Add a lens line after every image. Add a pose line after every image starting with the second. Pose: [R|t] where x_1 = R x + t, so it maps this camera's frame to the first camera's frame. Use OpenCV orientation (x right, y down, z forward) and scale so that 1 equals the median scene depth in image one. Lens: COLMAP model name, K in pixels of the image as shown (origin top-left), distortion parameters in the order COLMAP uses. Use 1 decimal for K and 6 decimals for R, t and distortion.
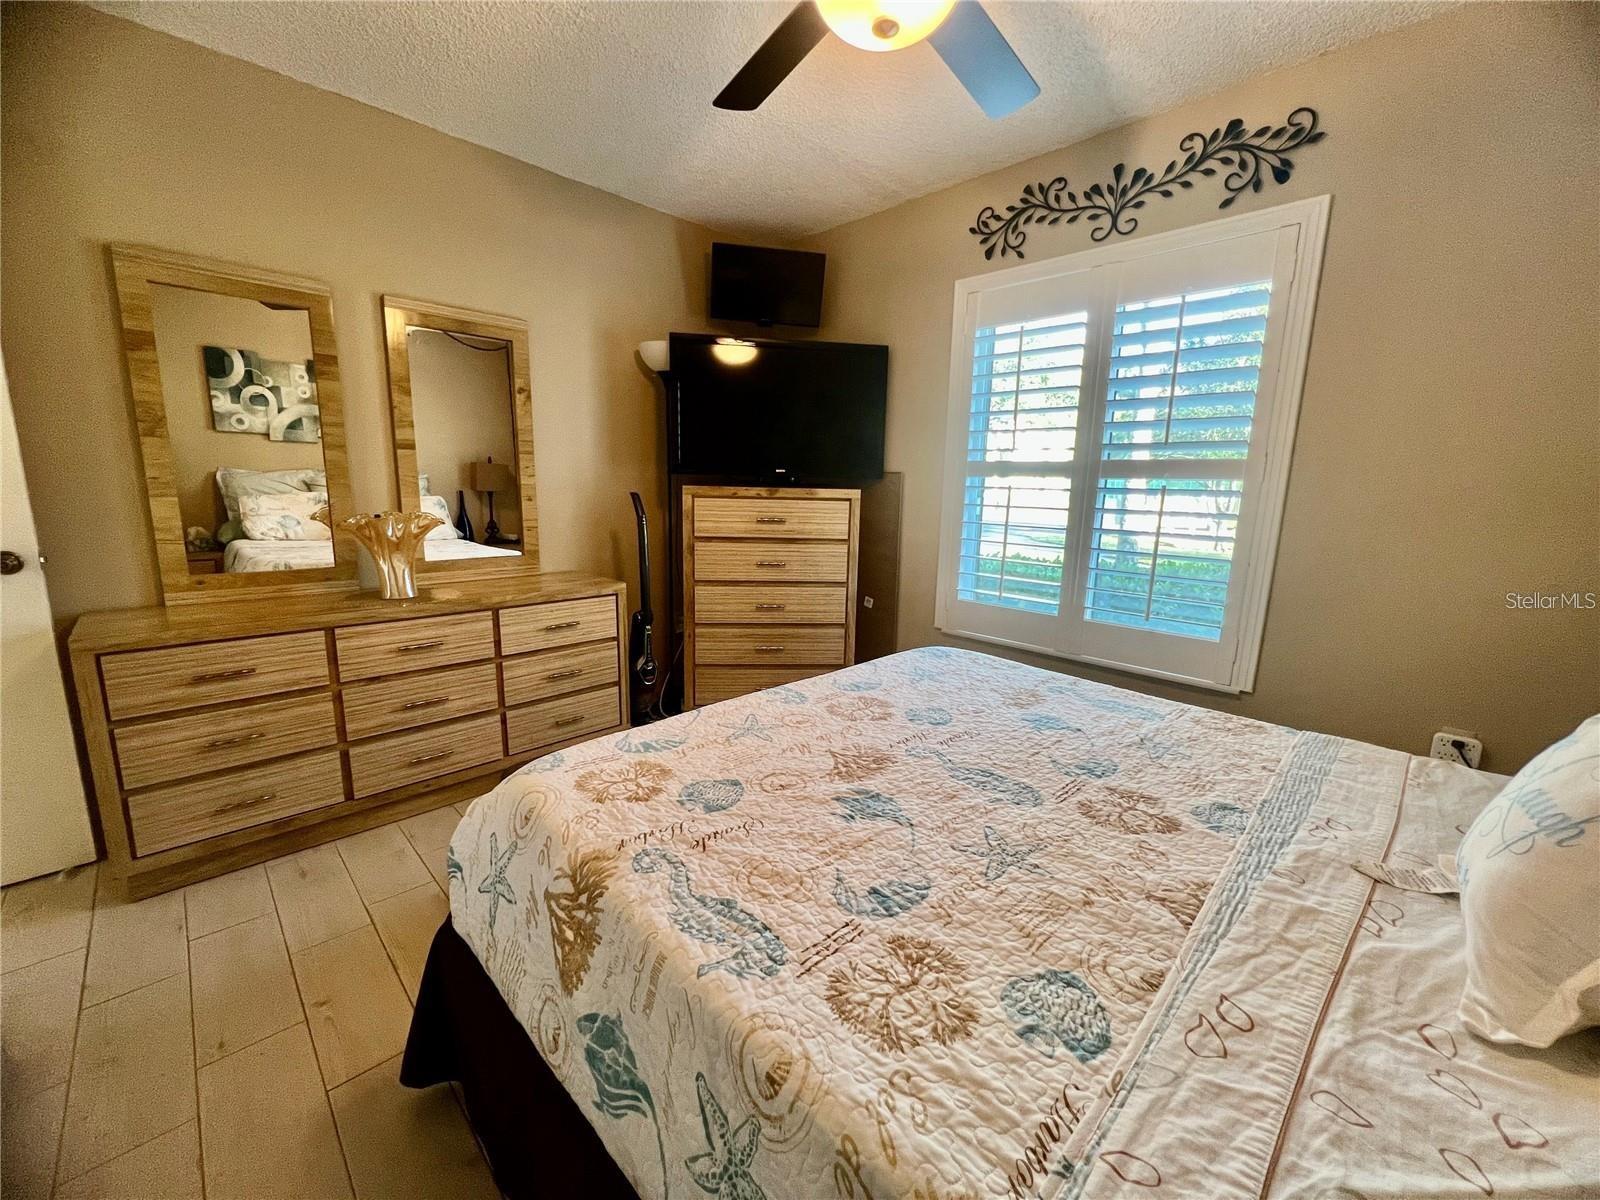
lens RADIAL K [[639.5, 0, 798.5], [0, 639.5, 601.5], [0, 0, 1]] dist [0.000096, 0.000542]
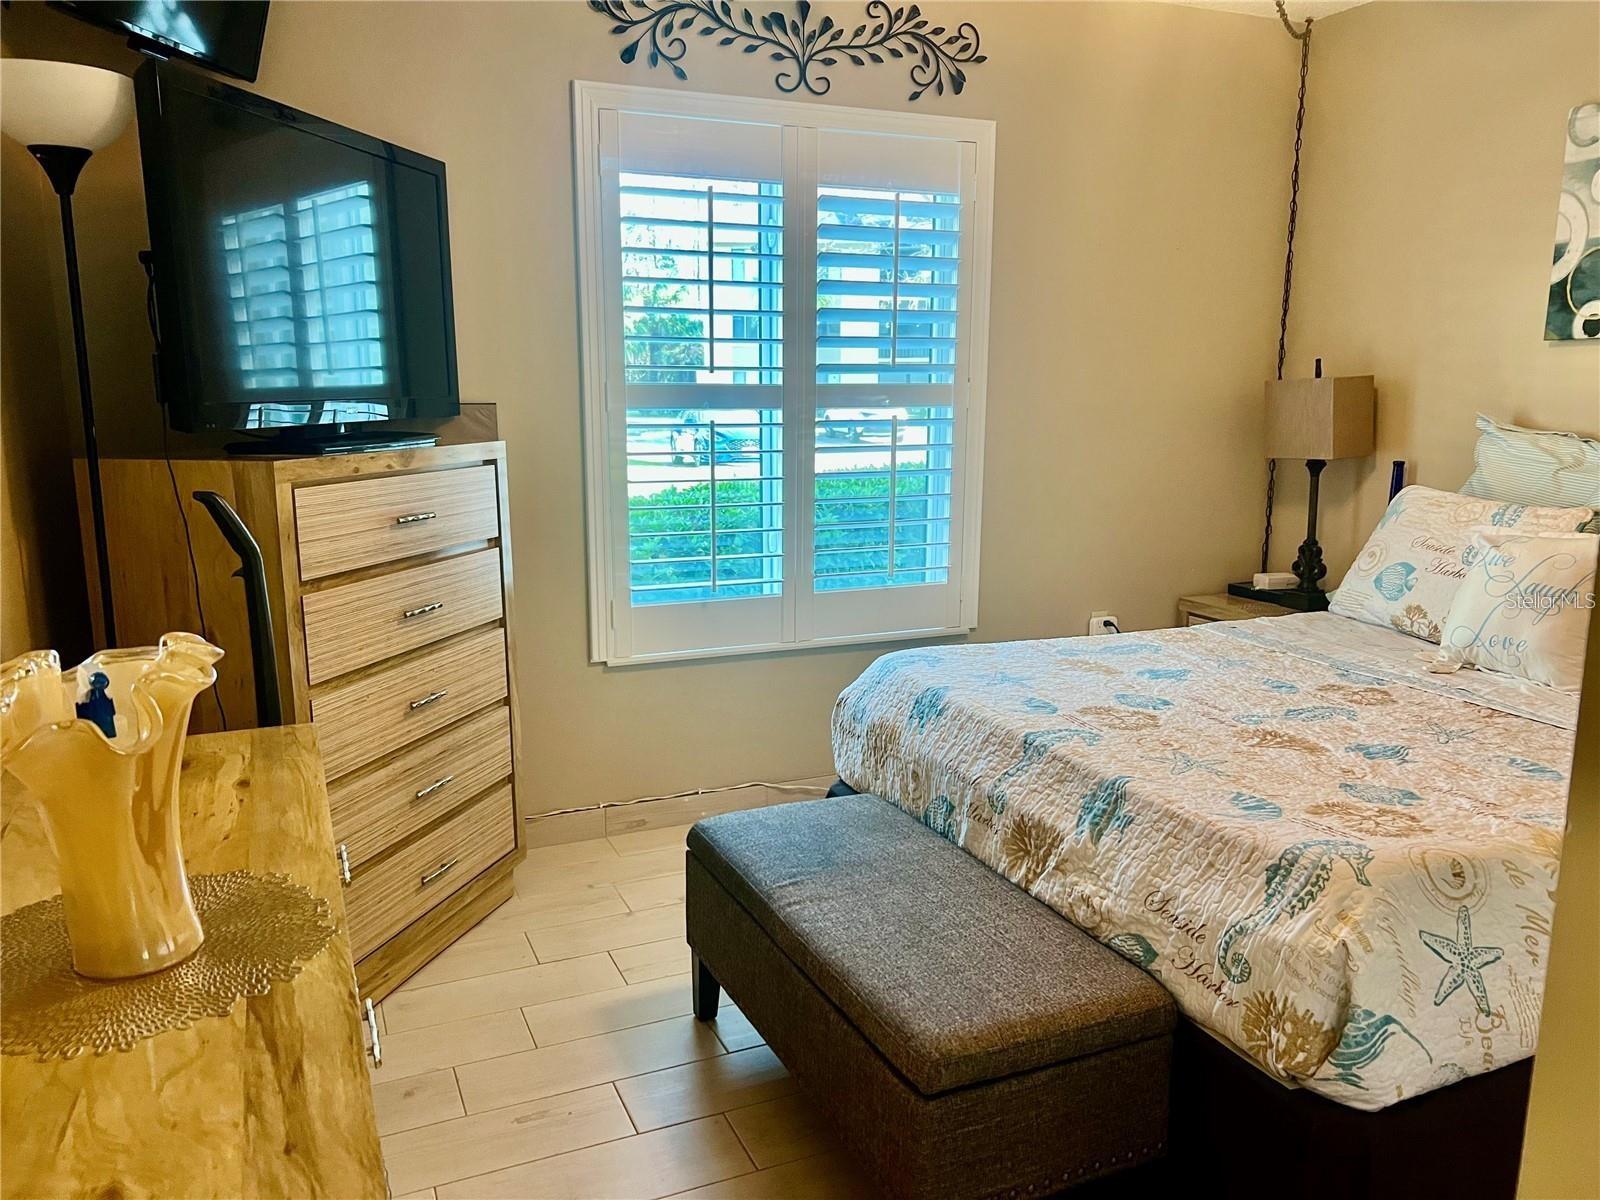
lens RADIAL K [[1221.9, 0, 810.5], [0, 1221.9, 595.8], [0, 0, 1]] dist [0.053108, -0.065522]
pose [[0.357747, -0.188508, 0.914594, -0.969960], [0.177247, 0.975316, 0.131692, -0.174907], [-0.916843, 0.114997, 0.382328, 0.499090]]
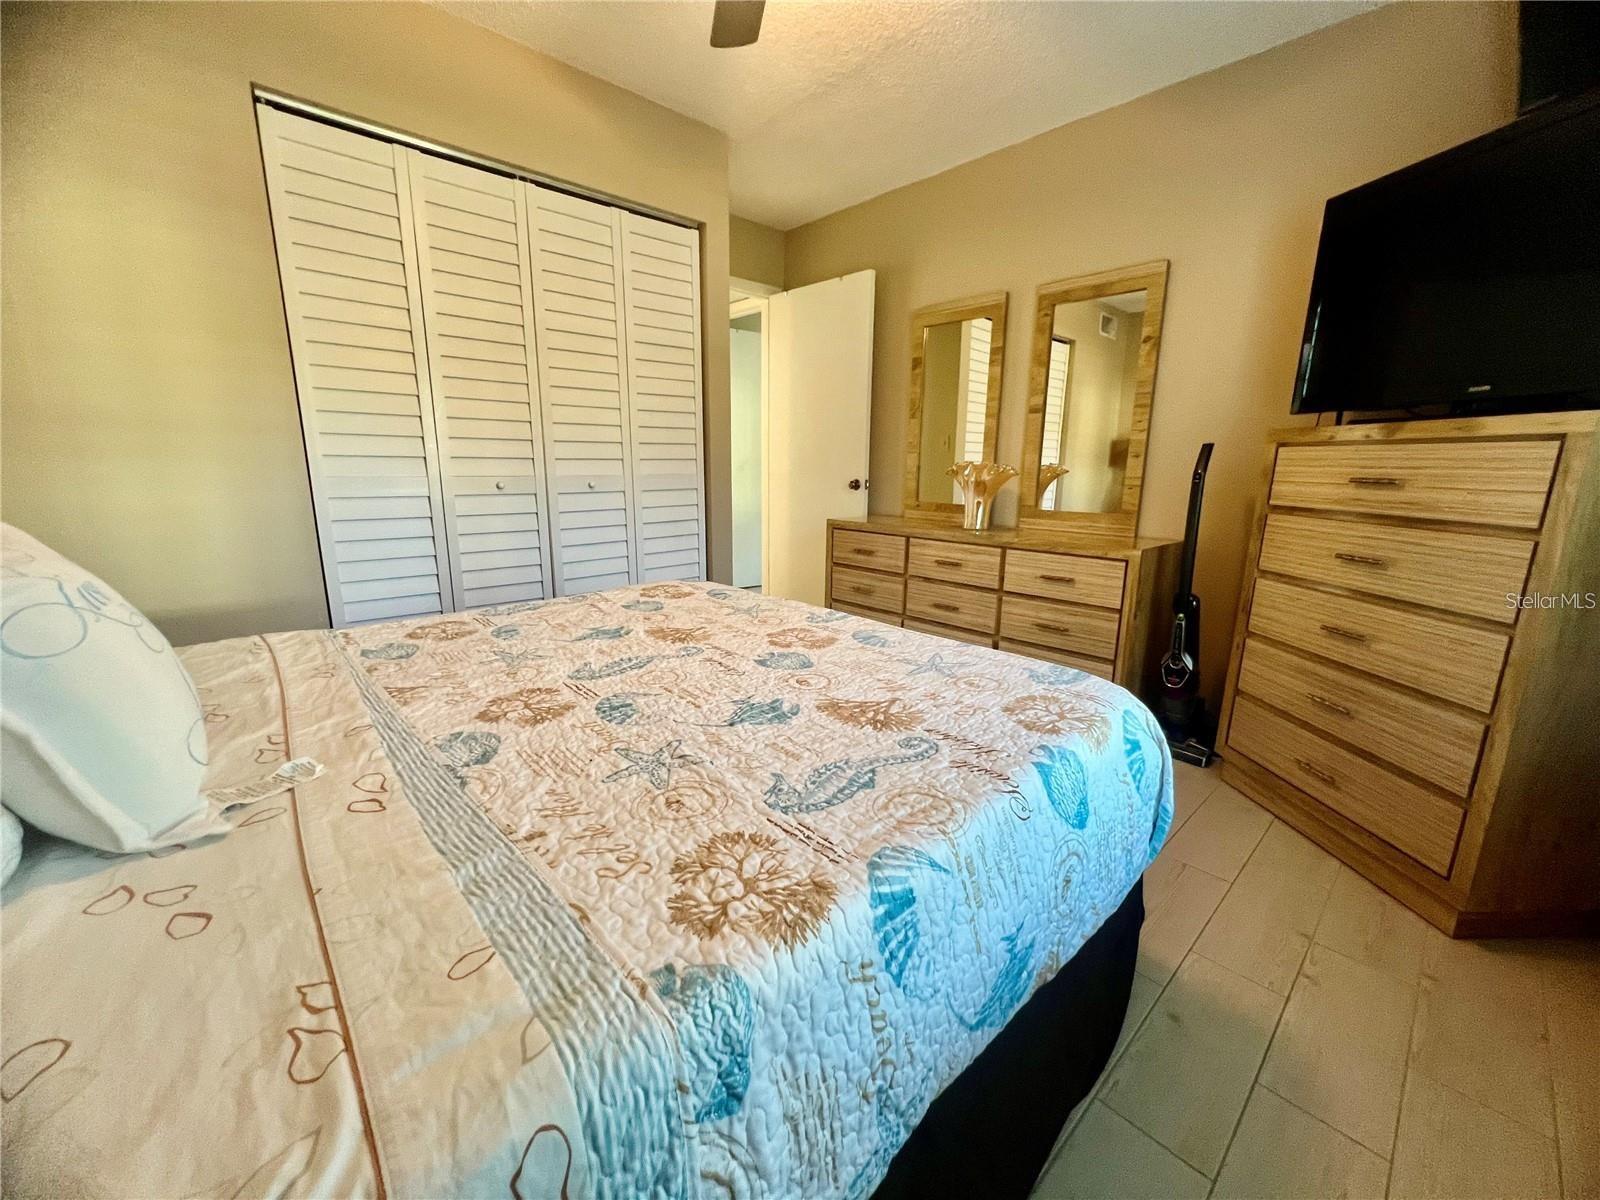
lens RADIAL K [[639.5, 0, 798.5], [0, 639.5, 601.5], [0, 0, 1]] dist [0.000096, 0.000542]
pose [[-0.036070, 0.189971, -0.981127, 0.685403], [-0.193850, 0.961788, 0.193353, -0.046208], [0.980368, 0.197166, 0.002134, 0.659427]]
